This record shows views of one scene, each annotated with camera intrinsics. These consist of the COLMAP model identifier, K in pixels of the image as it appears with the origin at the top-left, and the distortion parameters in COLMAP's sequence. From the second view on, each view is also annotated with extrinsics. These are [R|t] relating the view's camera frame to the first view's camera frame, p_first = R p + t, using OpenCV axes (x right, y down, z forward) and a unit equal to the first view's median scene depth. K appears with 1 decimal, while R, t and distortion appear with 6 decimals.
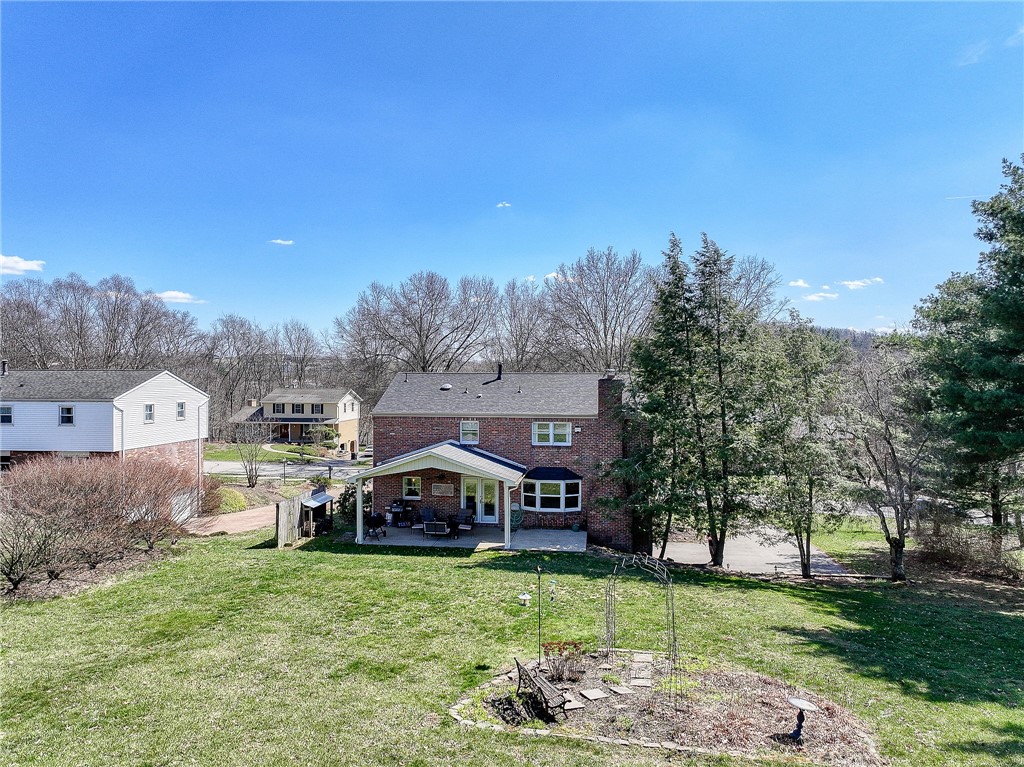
lens RADIAL K [[713.5, 0, 513.9], [0, 713.5, 384.0], [0, 0, 1]] dist [-0.001385, 0.018612]
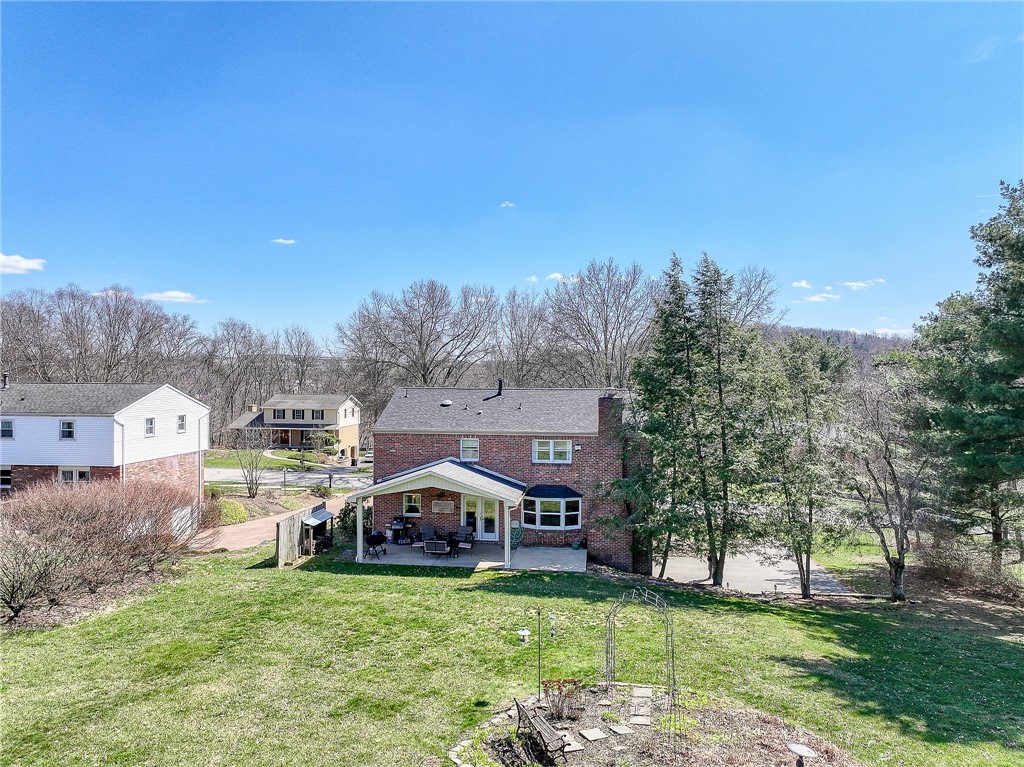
lens RADIAL K [[713.5, 0, 514.4], [0, 713.5, 381.8], [0, 0, 1]] dist [-0.001385, 0.018612]
pose [[0.999997, 0.002547, 0.000187, -0.000045], [-0.002546, 0.999991, -0.003453, -0.024718], [-0.000196, 0.003452, 0.999994, -0.001838]]
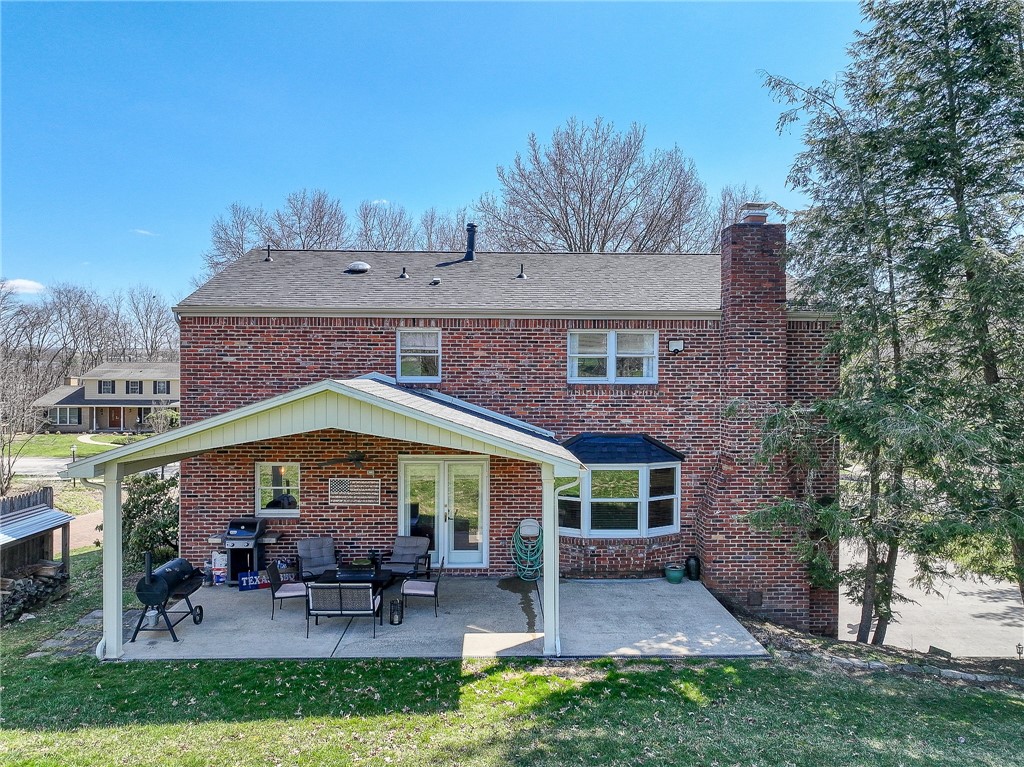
lens RADIAL K [[713.5, 0, 510.7], [0, 713.5, 383.3], [0, 0, 1]] dist [-0.001385, 0.018612]
pose [[0.988697, -0.000742, 0.149922, -0.074252], [0.000600, 0.999999, 0.000991, 0.086745], [-0.149923, -0.000889, 0.988697, 0.590079]]
